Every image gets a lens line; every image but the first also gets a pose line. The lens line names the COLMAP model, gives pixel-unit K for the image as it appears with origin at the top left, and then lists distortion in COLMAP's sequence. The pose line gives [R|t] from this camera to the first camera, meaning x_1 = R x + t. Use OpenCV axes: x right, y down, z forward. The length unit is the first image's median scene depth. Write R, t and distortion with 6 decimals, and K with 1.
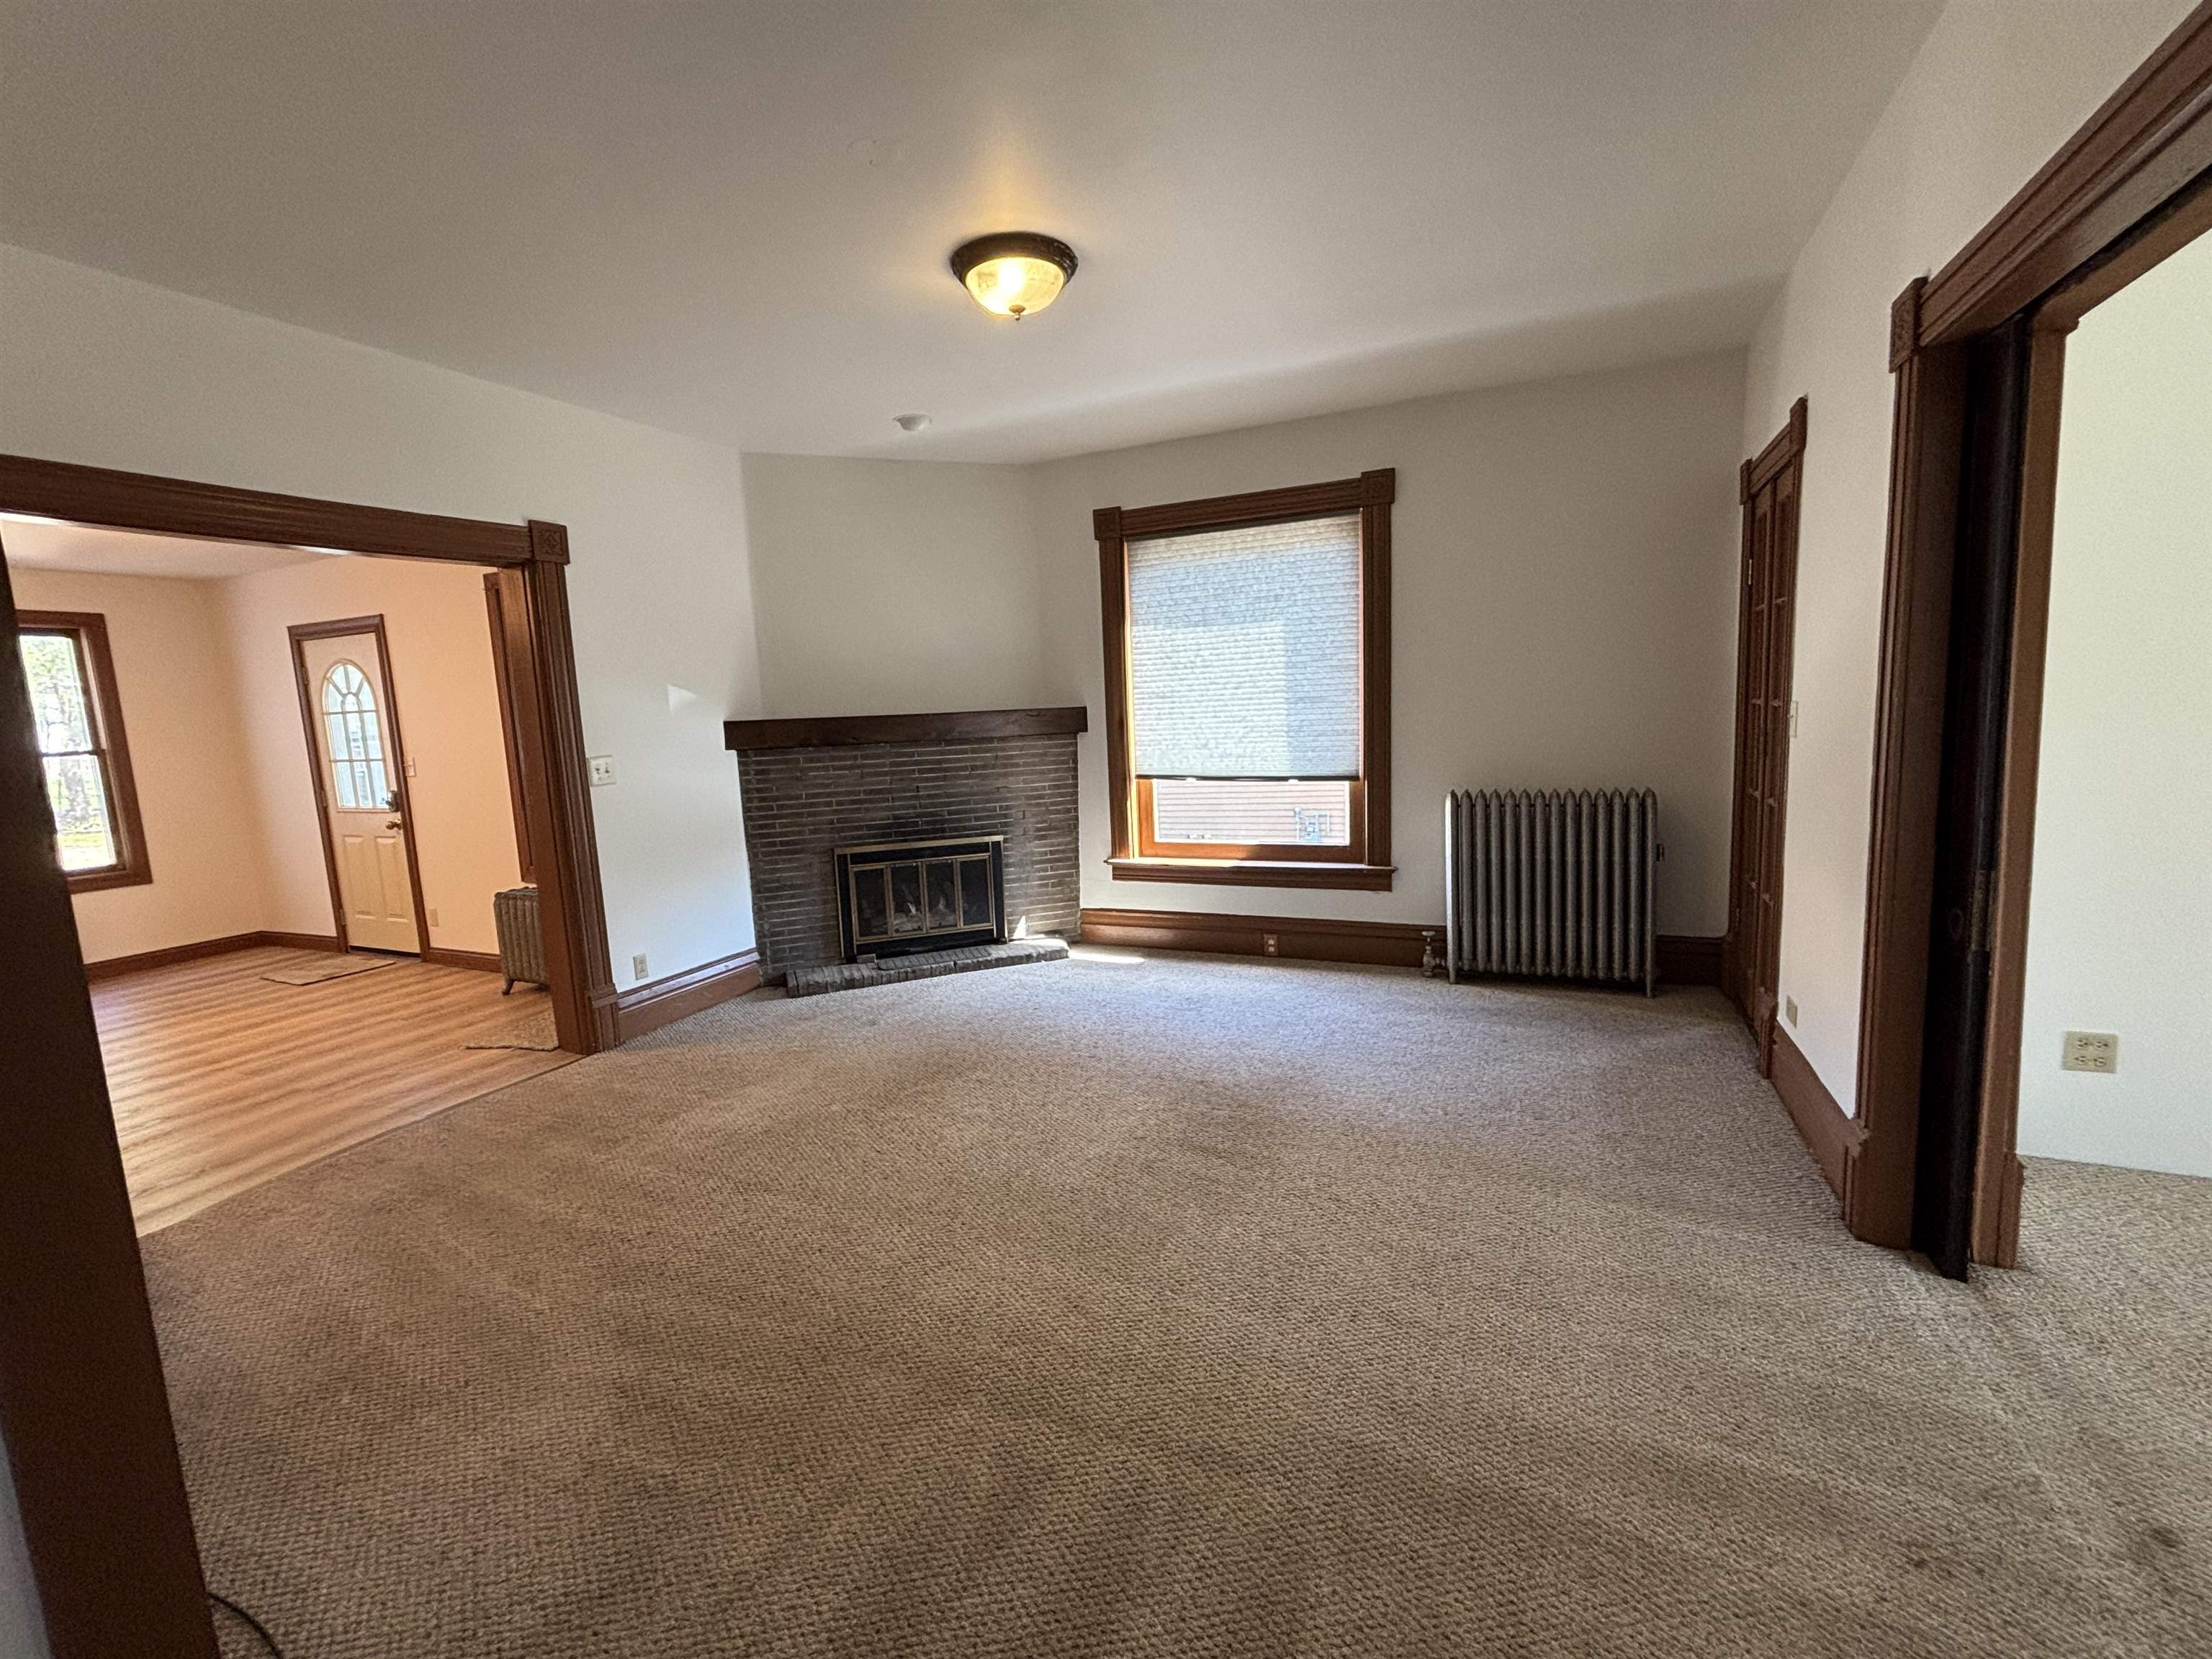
lens RADIAL K [[966.8, 0, 1096.5], [0, 966.8, 838.1], [0, 0, 1]] dist [0.001589, 0.000182]
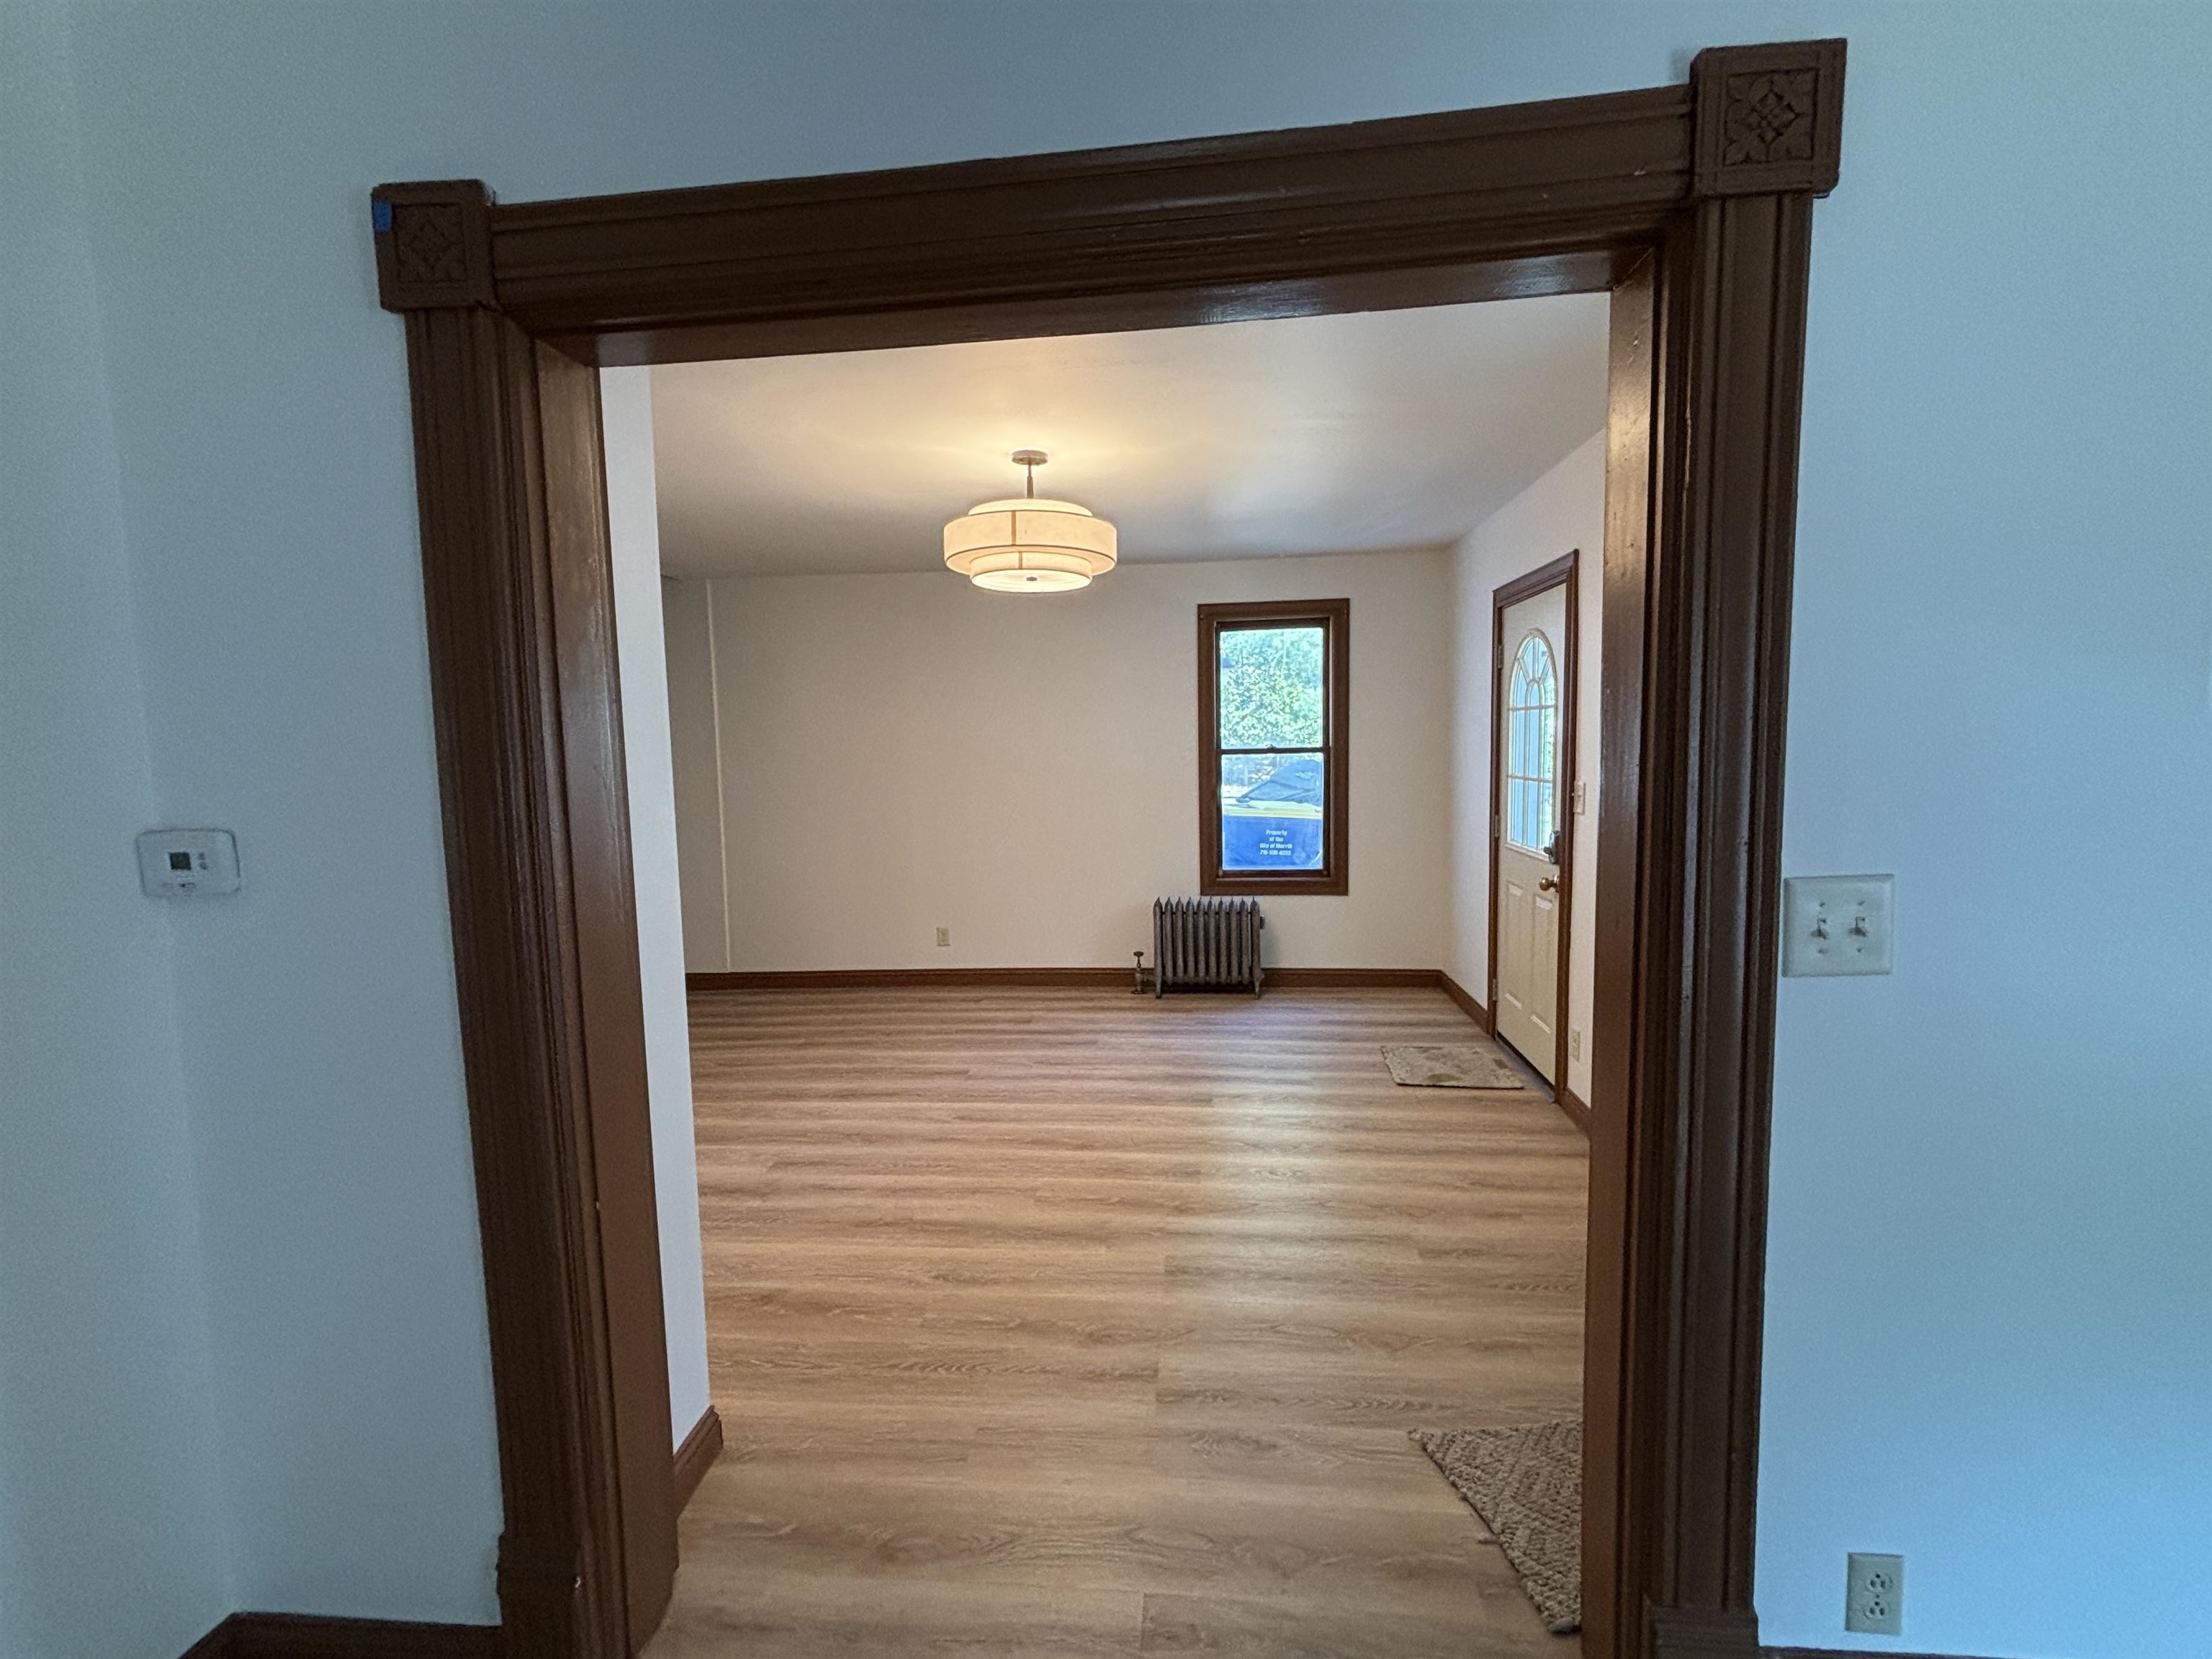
lens RADIAL K [[966.8, 0, 1084.5], [0, 966.8, 834.7], [0, 0, 1]] dist [0.001589, 0.000182]
pose [[0.318233, 0.130119, -0.939040, -0.280445], [-0.121852, 0.987934, 0.095599, -0.086523], [0.940149, 0.084001, 0.330248, 0.613425]]
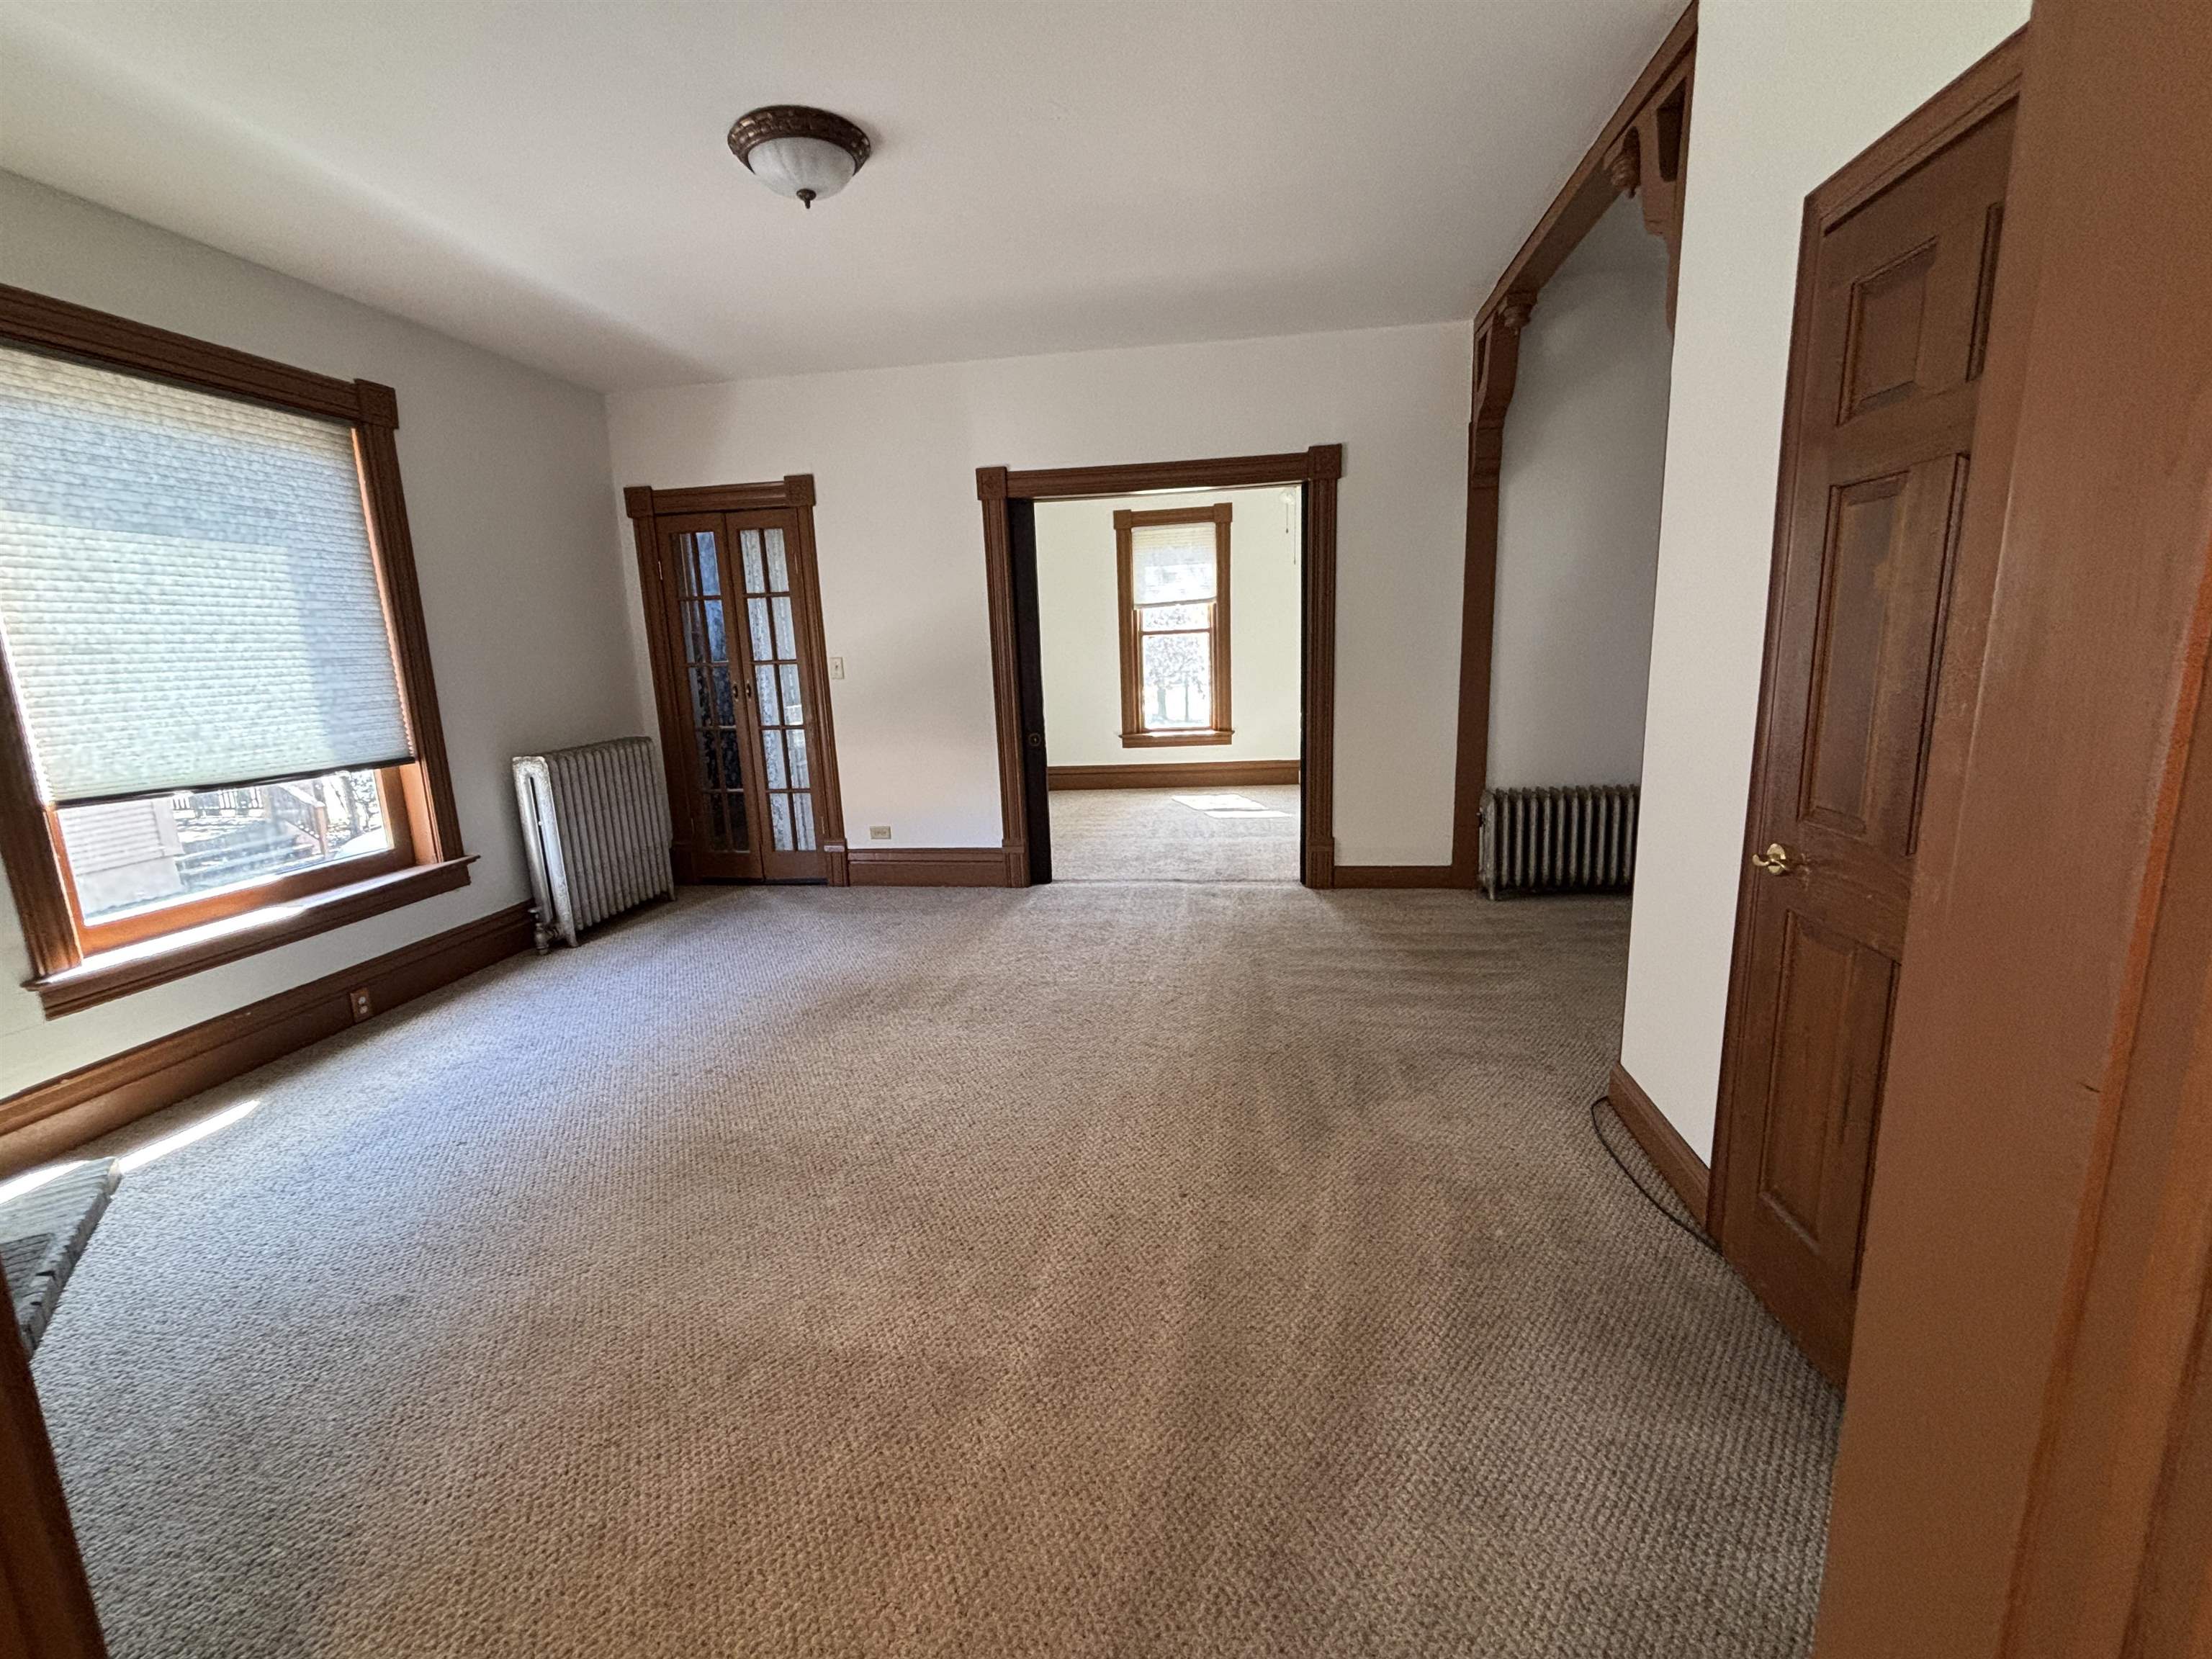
lens RADIAL K [[966.8, 0, 1119.1], [0, 966.8, 823.7], [0, 0, 1]] dist [0.001589, 0.000182]
pose [[-0.288515, -0.126733, 0.949051, -0.695836], [0.184794, 0.965195, 0.185067, -0.051749], [-0.939473, 0.228774, -0.255054, 0.678193]]
